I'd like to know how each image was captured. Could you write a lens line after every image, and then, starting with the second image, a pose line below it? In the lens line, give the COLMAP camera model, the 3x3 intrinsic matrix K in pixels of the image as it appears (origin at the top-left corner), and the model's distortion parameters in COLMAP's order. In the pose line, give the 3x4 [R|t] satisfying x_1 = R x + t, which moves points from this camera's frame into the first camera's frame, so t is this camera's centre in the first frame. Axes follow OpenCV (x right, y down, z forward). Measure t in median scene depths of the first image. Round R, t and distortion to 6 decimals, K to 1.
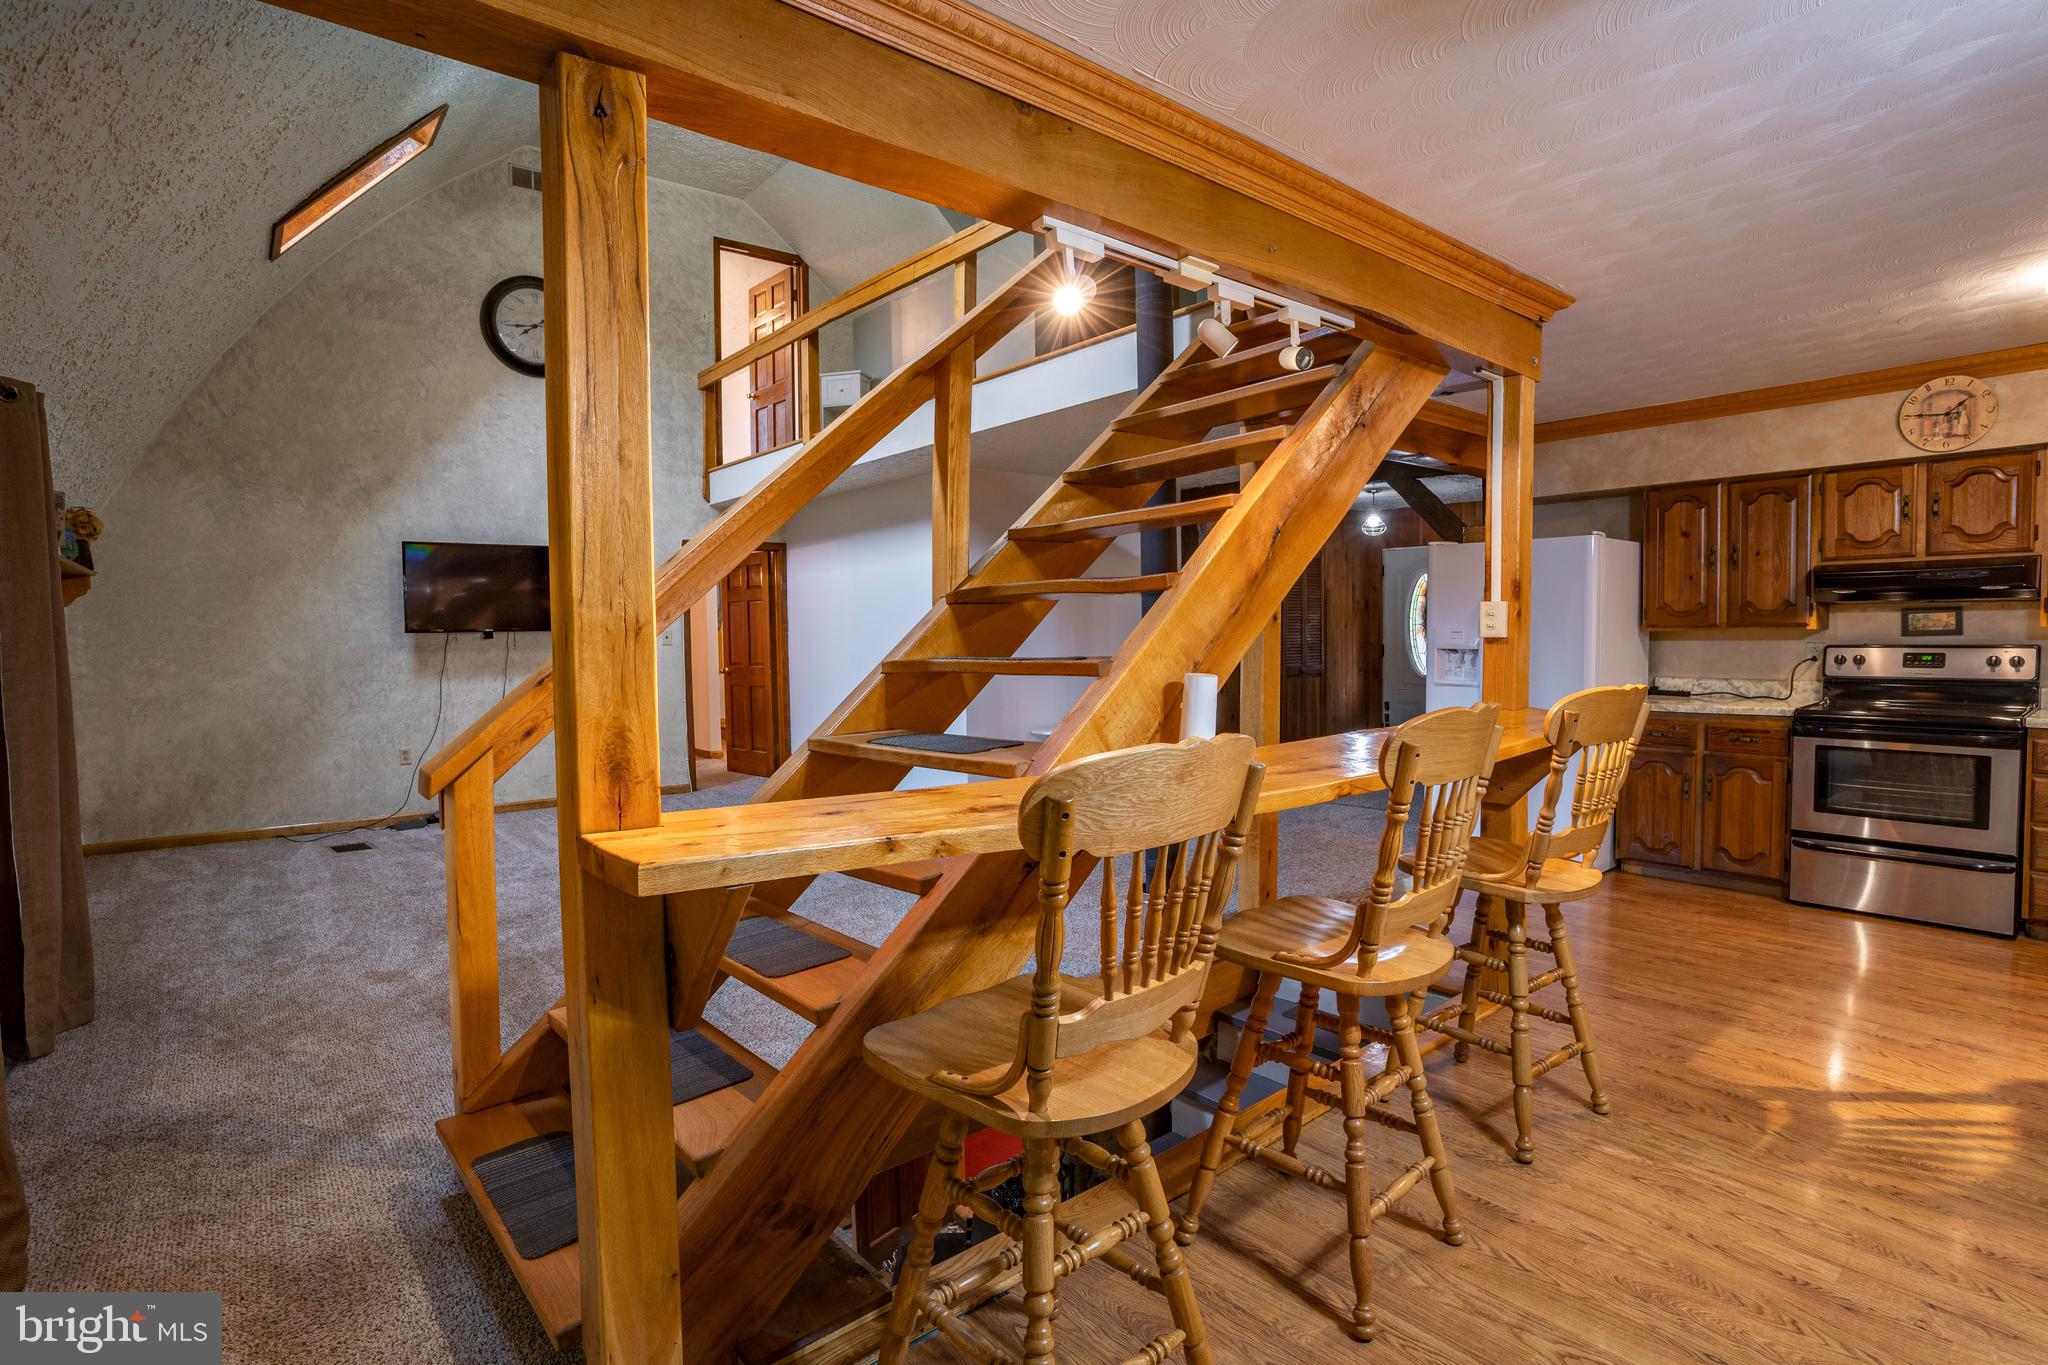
lens RADIAL K [[1002.9, 0, 1016.9], [0, 1002.9, 680.7], [0, 0, 1]] dist [-0.075037, 0.030665]
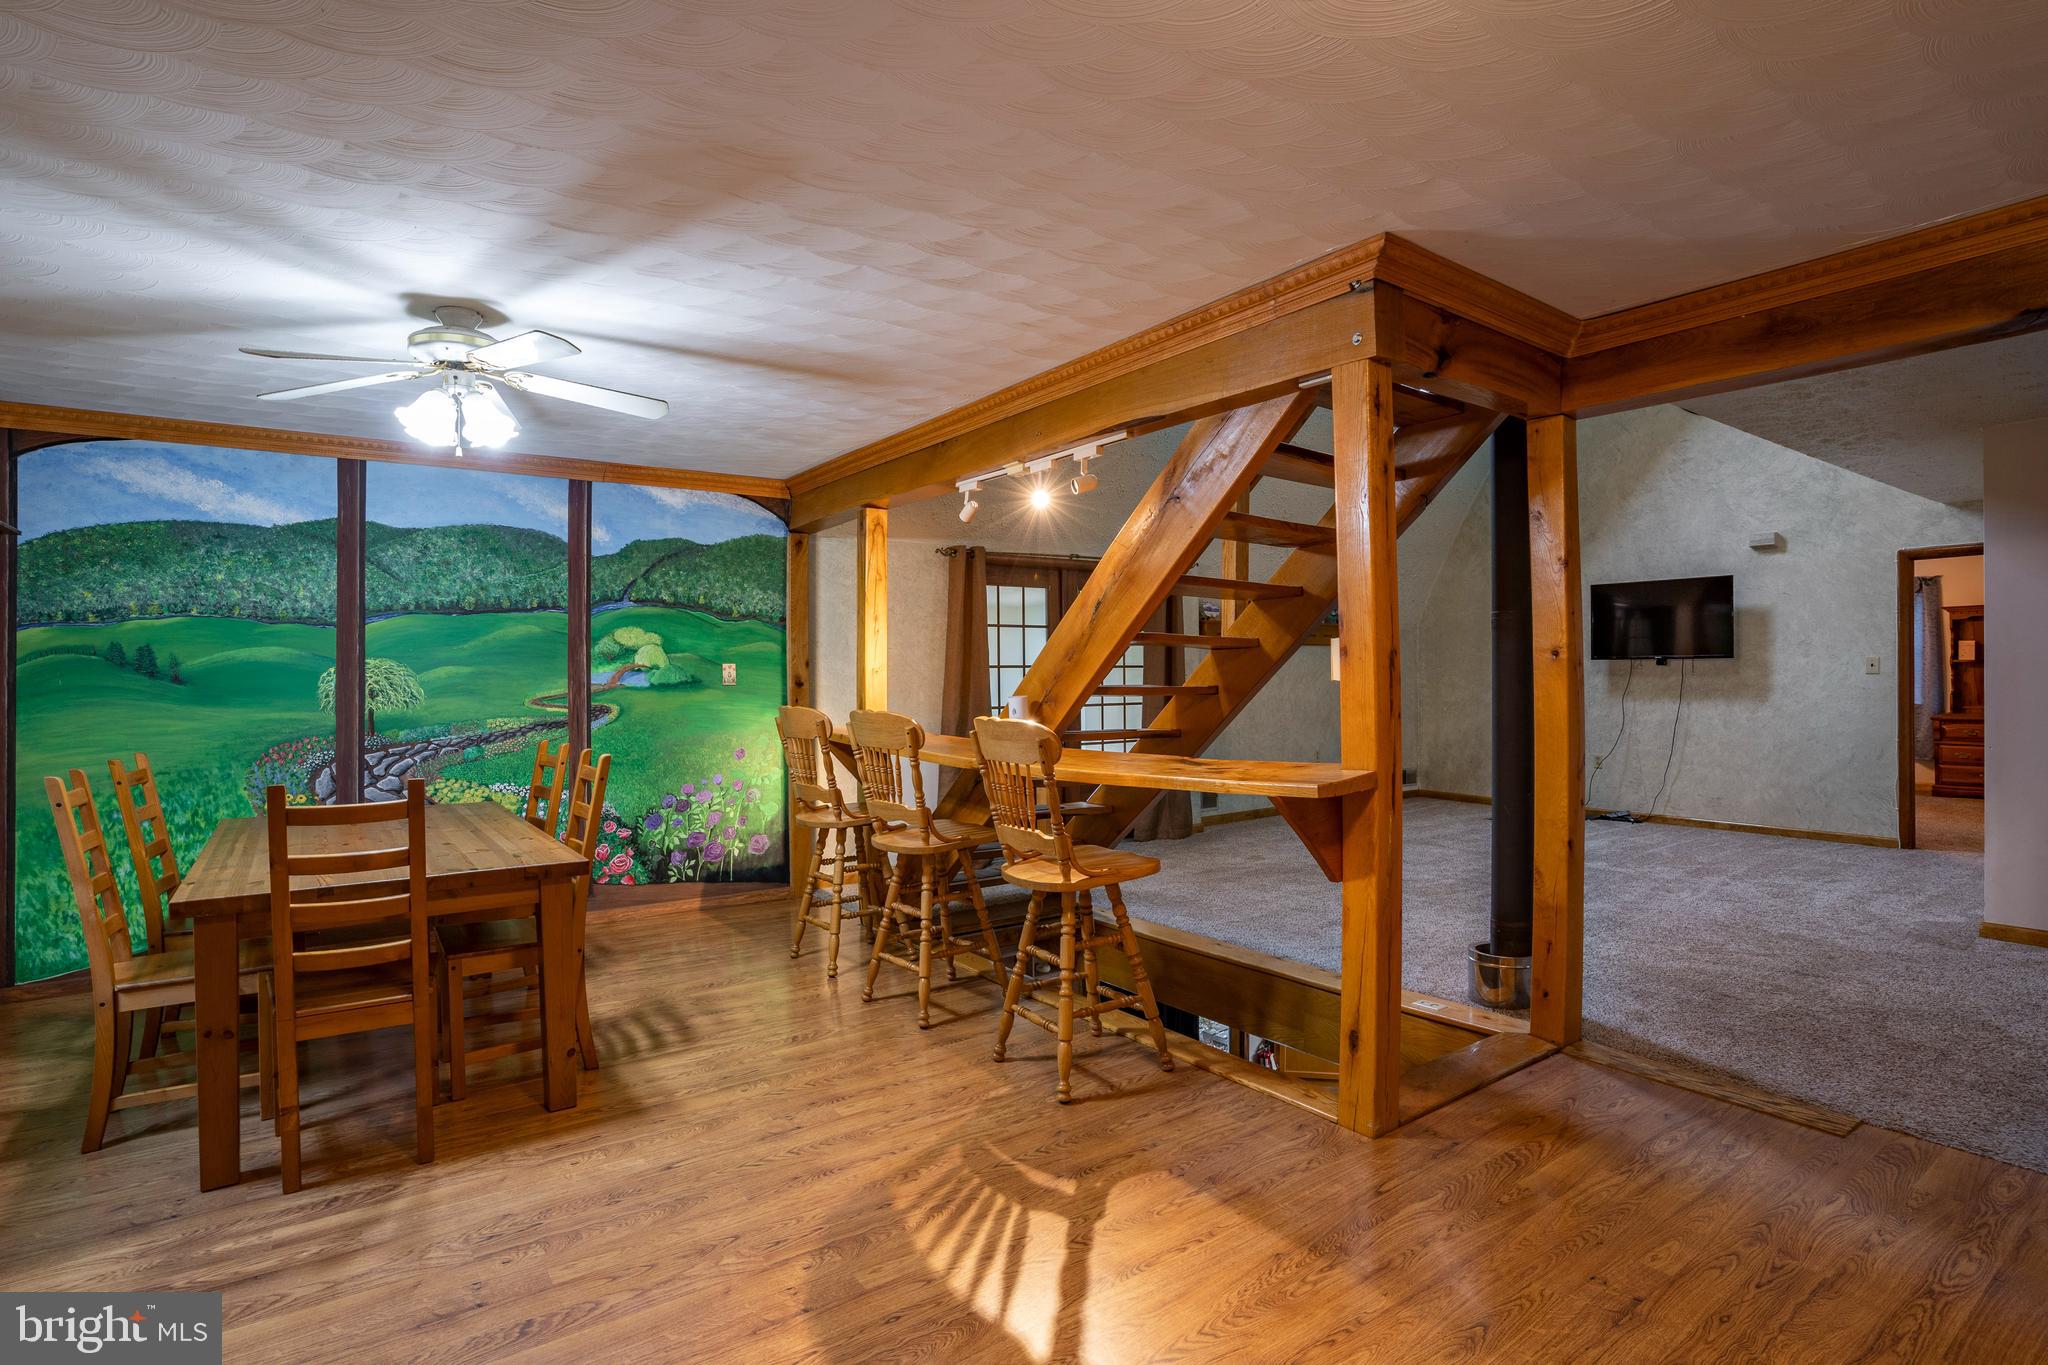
lens RADIAL K [[1020.5, 0, 1033.4], [0, 1020.5, 680.8], [0, 0, 1]] dist [-0.093460, 0.045796]
pose [[-0.060847, 0.023349, -0.997874, 0.856945], [-0.039653, 0.998881, 0.025791, -0.035144], [0.997359, 0.041138, -0.059853, 0.494588]]
